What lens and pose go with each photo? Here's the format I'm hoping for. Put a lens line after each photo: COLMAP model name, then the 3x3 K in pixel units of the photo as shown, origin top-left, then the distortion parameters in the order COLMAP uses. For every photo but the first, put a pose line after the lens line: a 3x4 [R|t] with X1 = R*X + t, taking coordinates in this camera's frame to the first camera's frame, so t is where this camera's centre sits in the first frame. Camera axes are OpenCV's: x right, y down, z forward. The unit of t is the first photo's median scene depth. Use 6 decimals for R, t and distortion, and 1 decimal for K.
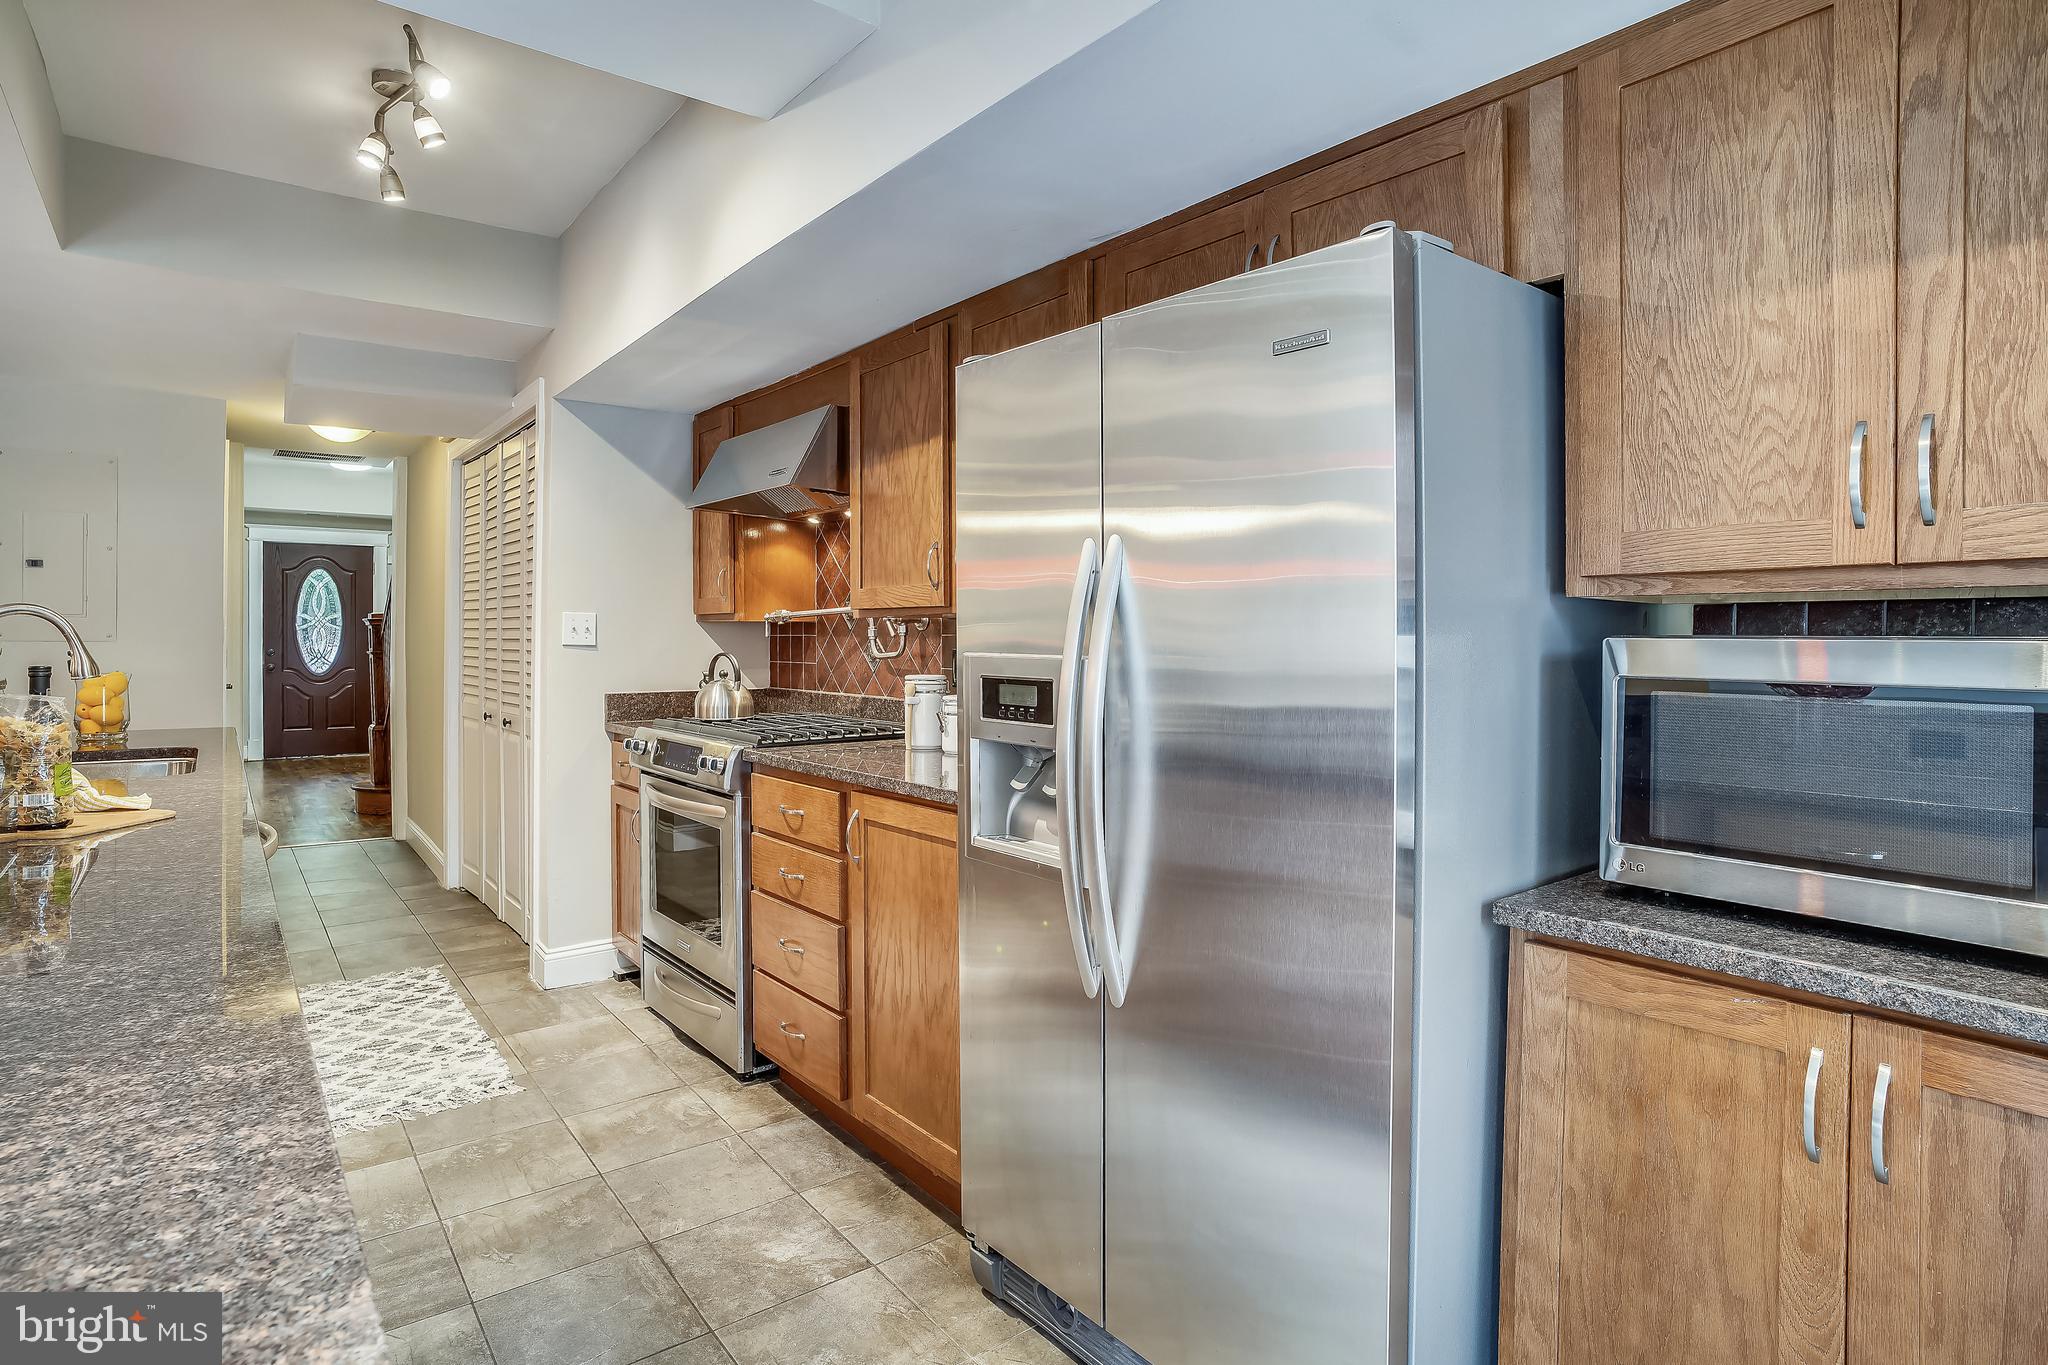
lens RADIAL K [[1090.8, 0, 1020.8], [0, 1090.8, 627.3], [0, 0, 1]] dist [-0.034690, 0.022255]
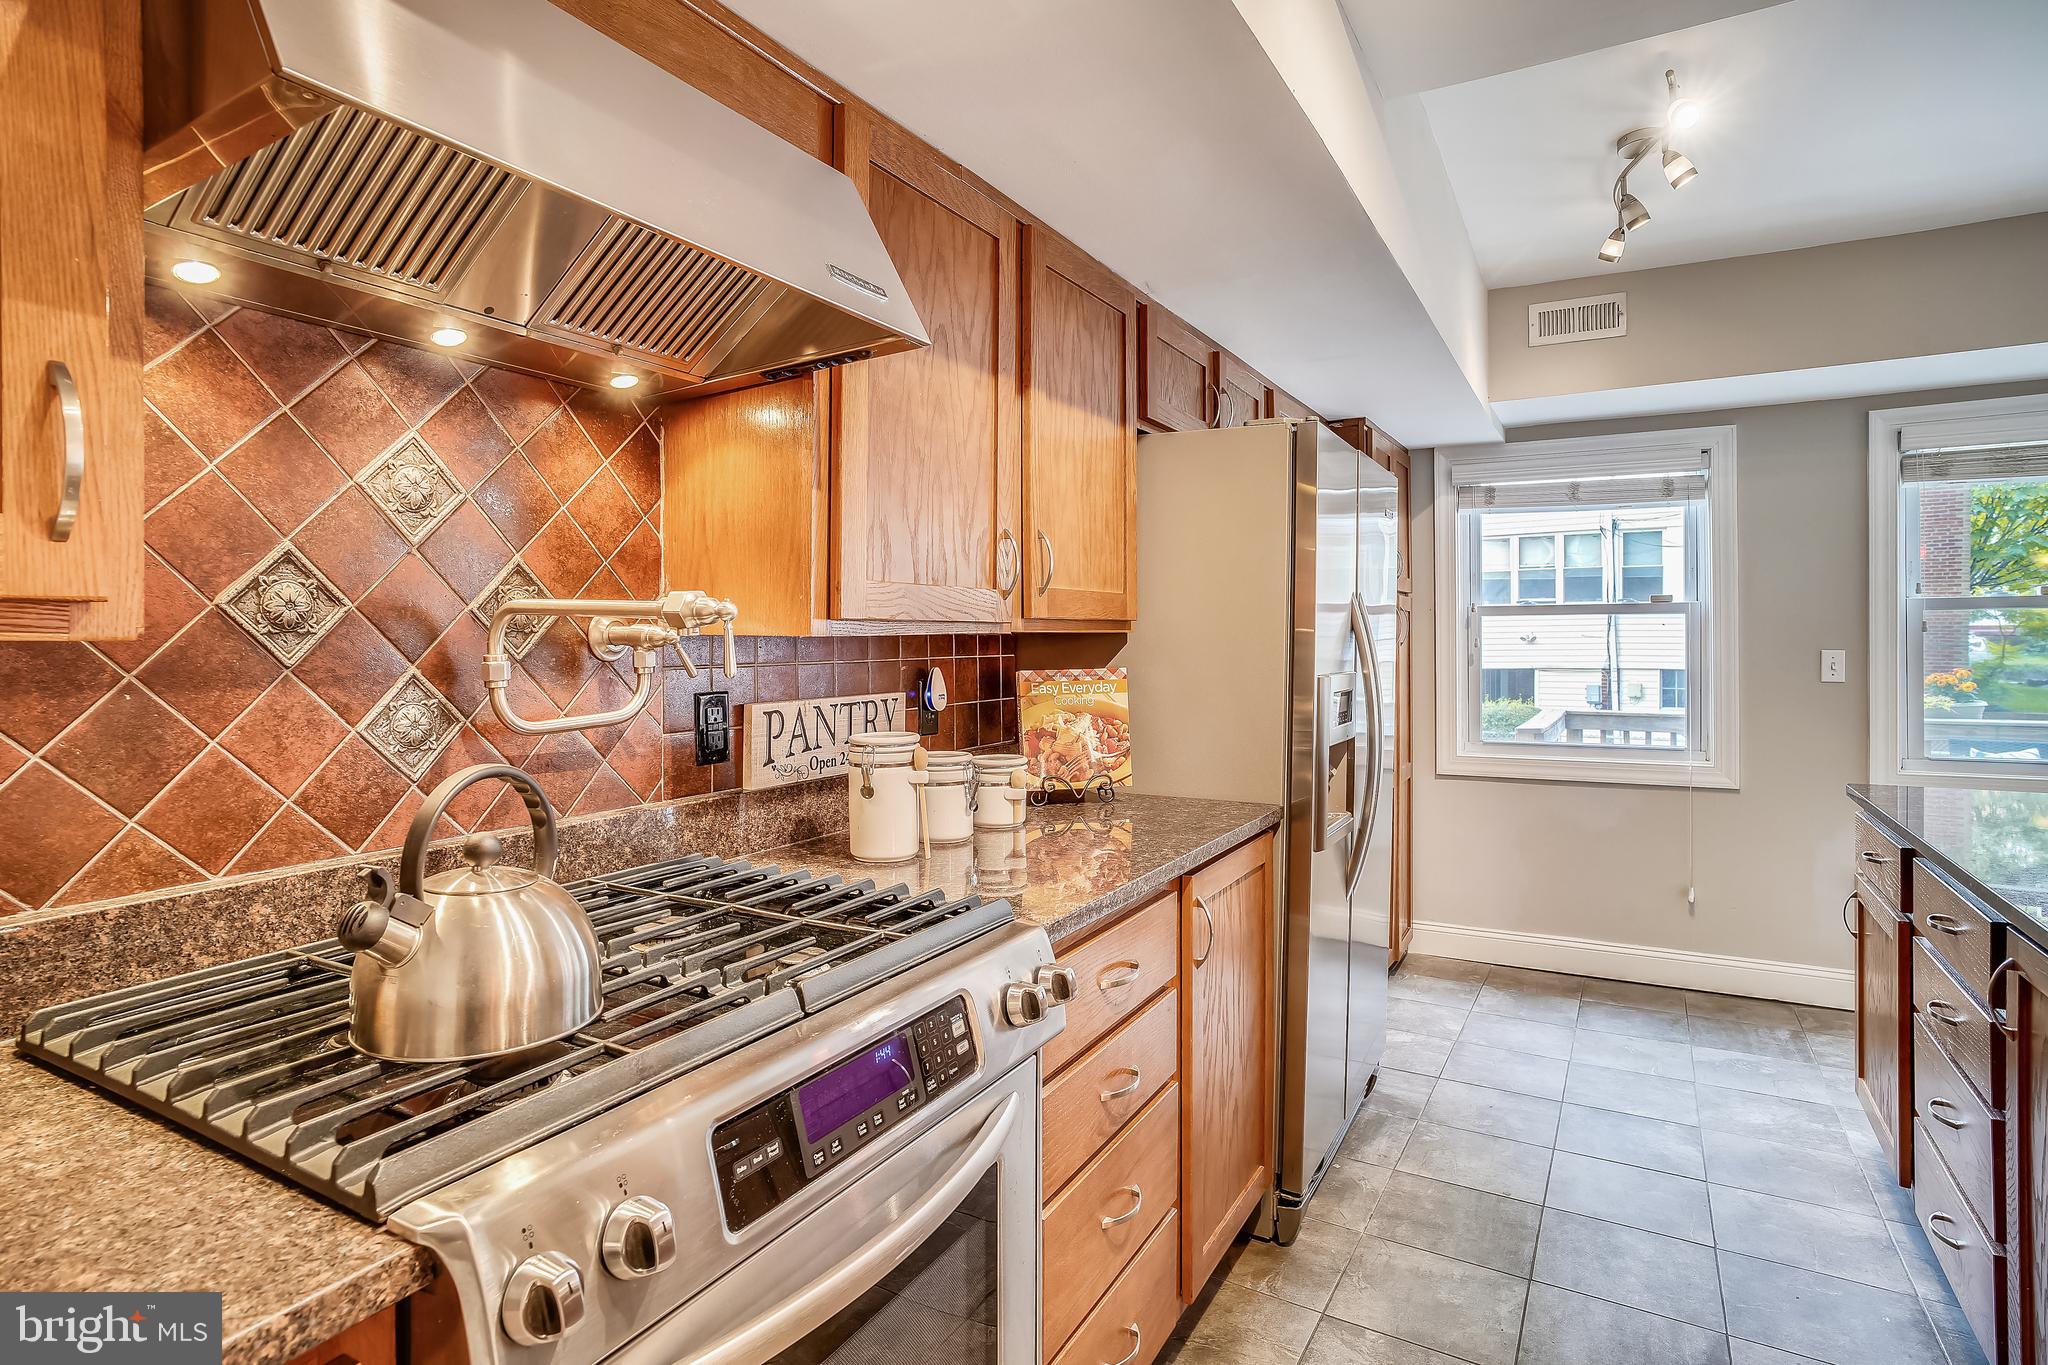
lens RADIAL K [[1090.8, 0, 1020.8], [0, 1090.8, 627.3], [0, 0, 1]] dist [-0.034690, 0.022255]
pose [[-0.378943, -0.002934, 0.925415, -0.491901], [-0.014402, 0.999893, -0.002727, -0.010217], [-0.925308, -0.014361, -0.378945, 0.862100]]
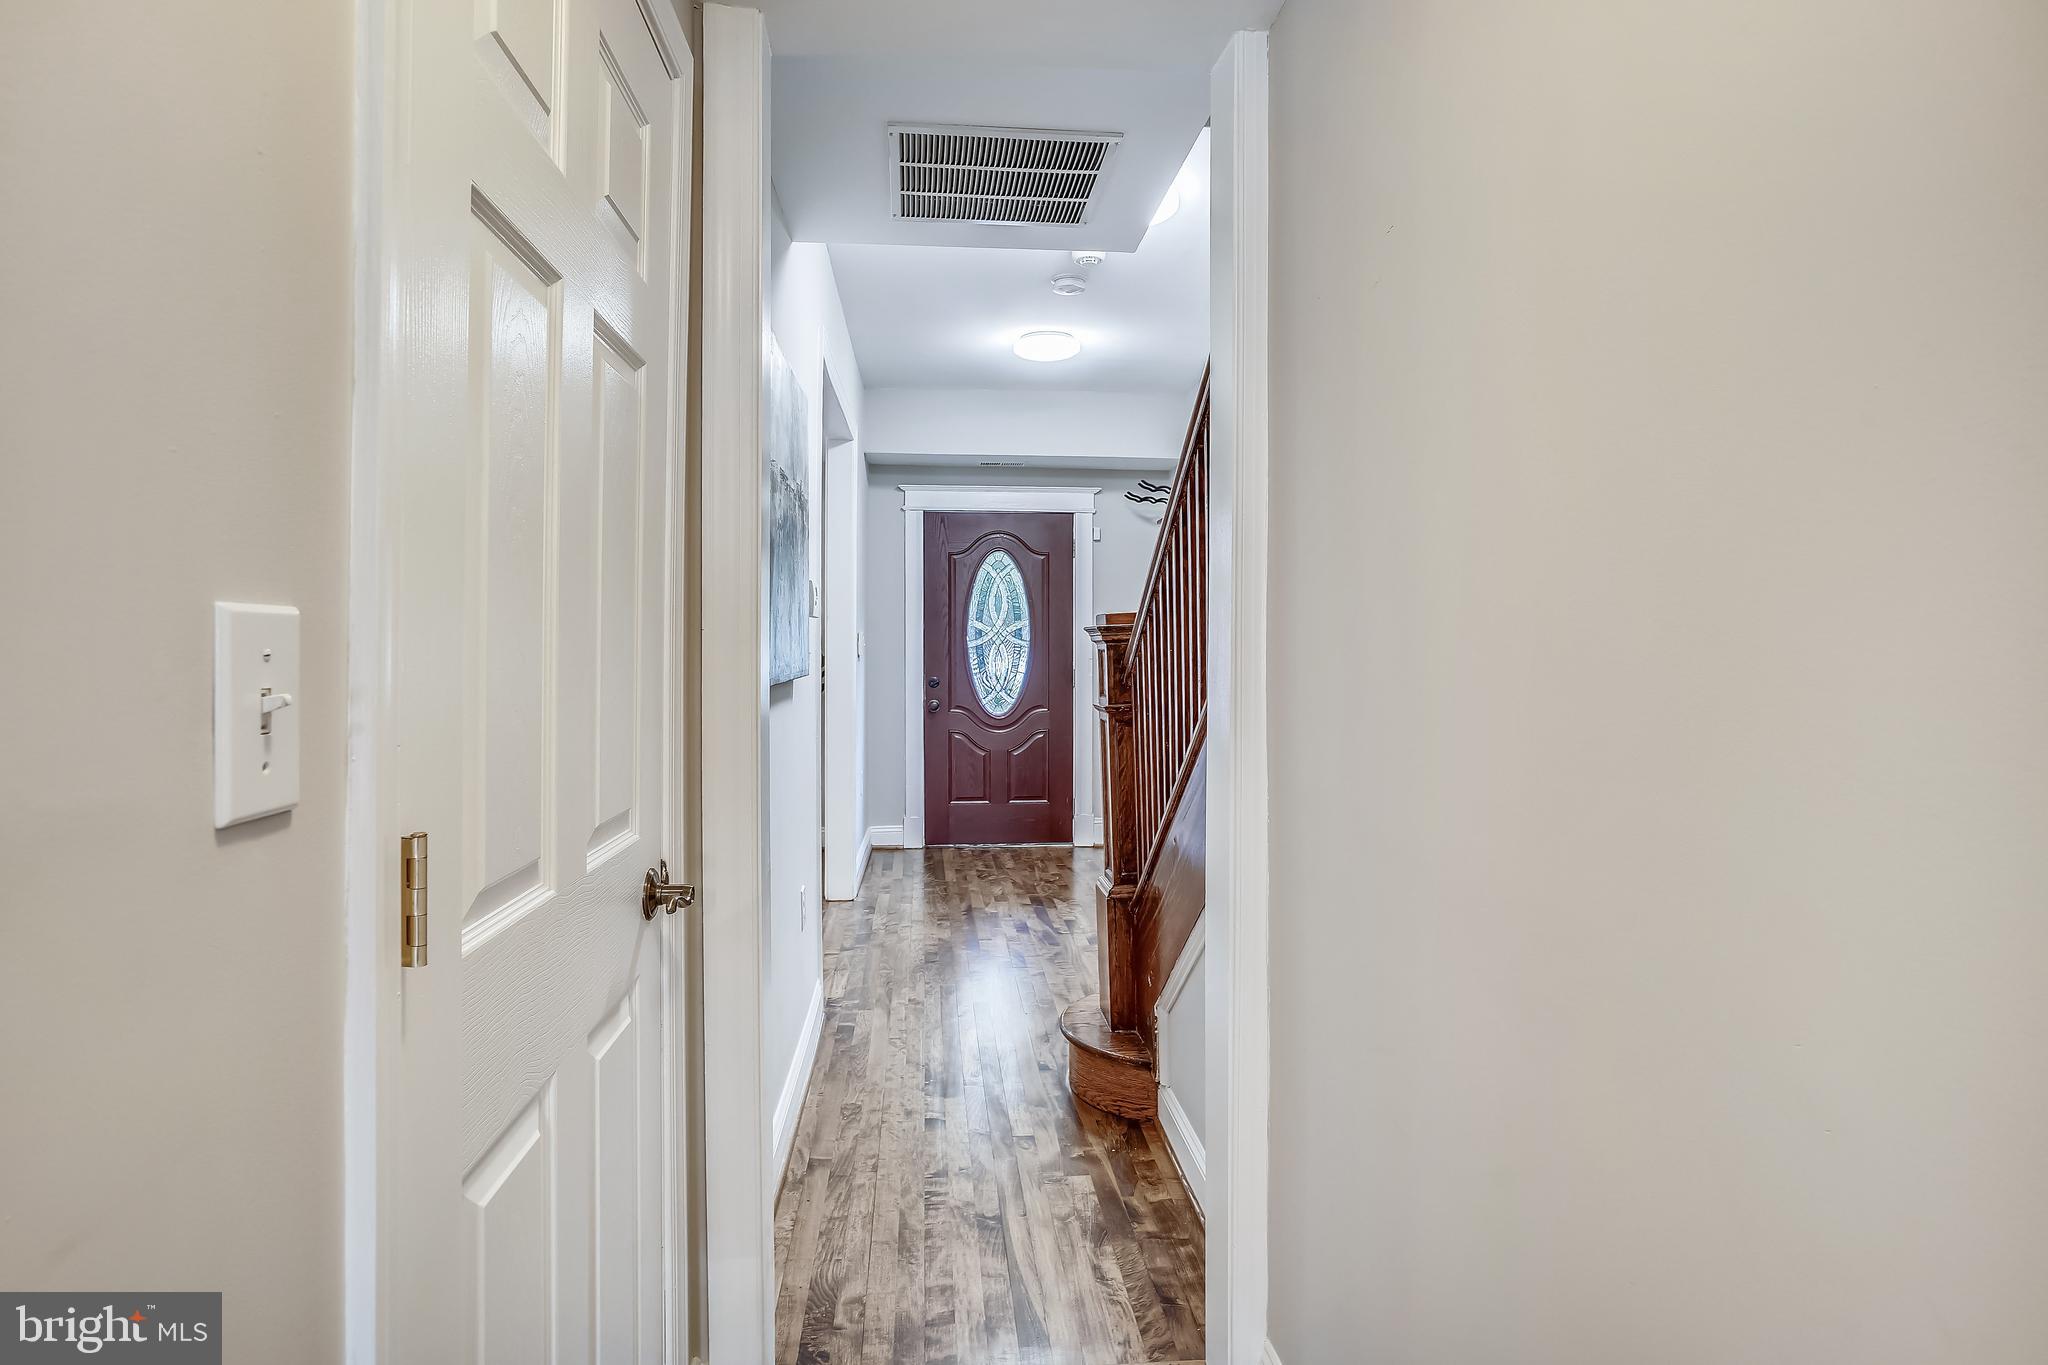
lens RADIAL K [[1090.8, 0, 1020.8], [0, 1090.8, 627.3], [0, 0, 1]] dist [-0.034690, 0.022255]
pose [[0.849161, -0.005060, -0.528109, -0.782149], [0.000646, 0.999963, -0.008542, -0.009607], [0.528133, 0.006912, 0.849133, 1.203196]]
